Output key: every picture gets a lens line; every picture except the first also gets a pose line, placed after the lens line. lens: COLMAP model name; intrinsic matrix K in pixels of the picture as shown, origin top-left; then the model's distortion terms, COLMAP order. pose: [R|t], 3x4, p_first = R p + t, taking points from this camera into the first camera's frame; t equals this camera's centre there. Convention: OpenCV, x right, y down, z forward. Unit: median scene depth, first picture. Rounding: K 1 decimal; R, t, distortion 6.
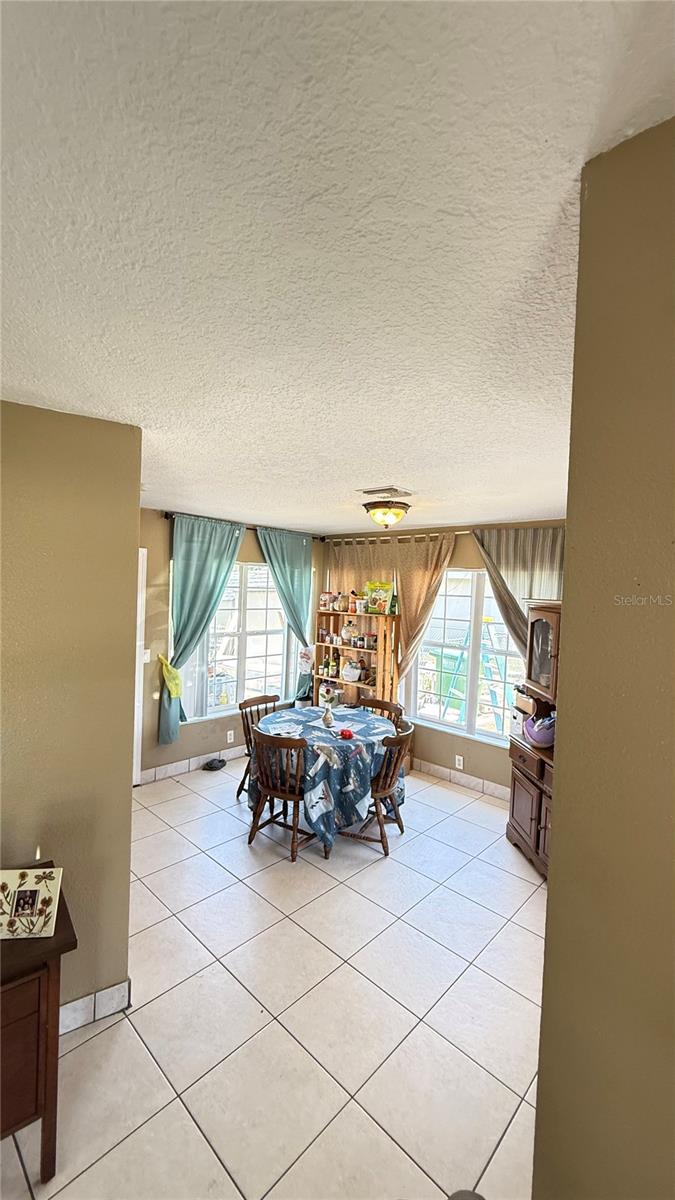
lens RADIAL K [[481.3, 0, 339.7], [0, 481.3, 599.1], [0, 0, 1]] dist [0.002933, 0.000094]
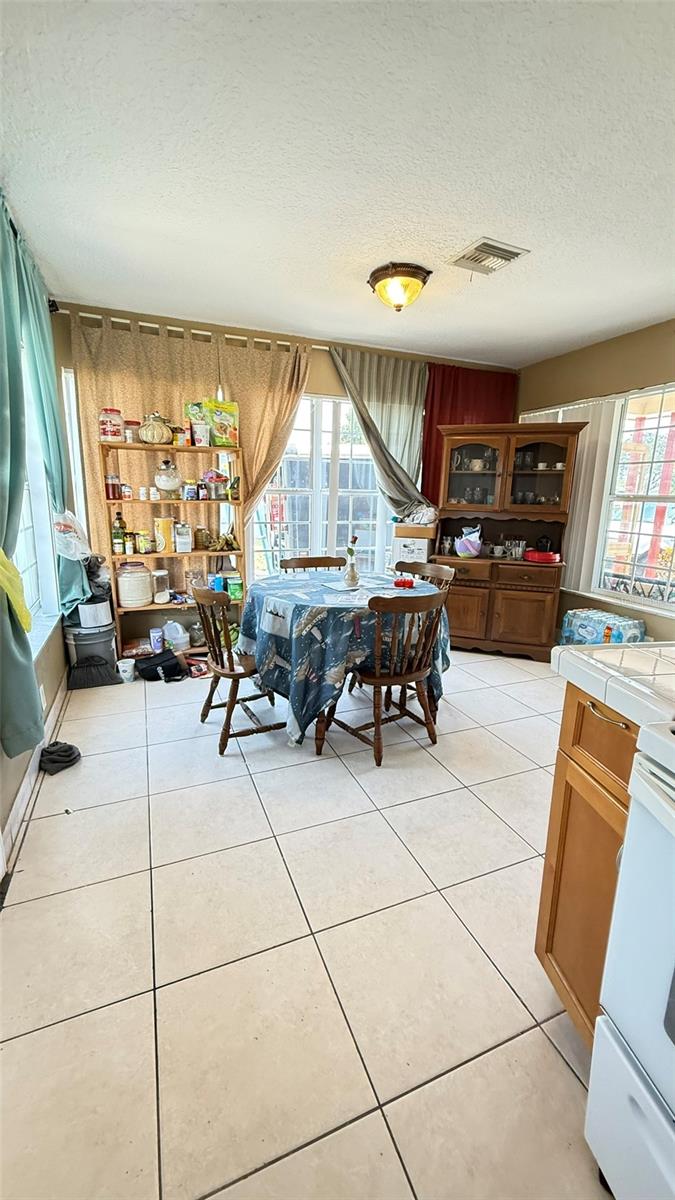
lens RADIAL K [[481.3, 0, 341.9], [0, 481.3, 601.3], [0, 0, 1]] dist [0.002933, 0.000094]
pose [[0.398388, -0.237894, 0.885829, -0.583331], [0.013073, 0.967154, 0.253855, 0.077704], [-0.917124, -0.089552, 0.388412, 0.606351]]
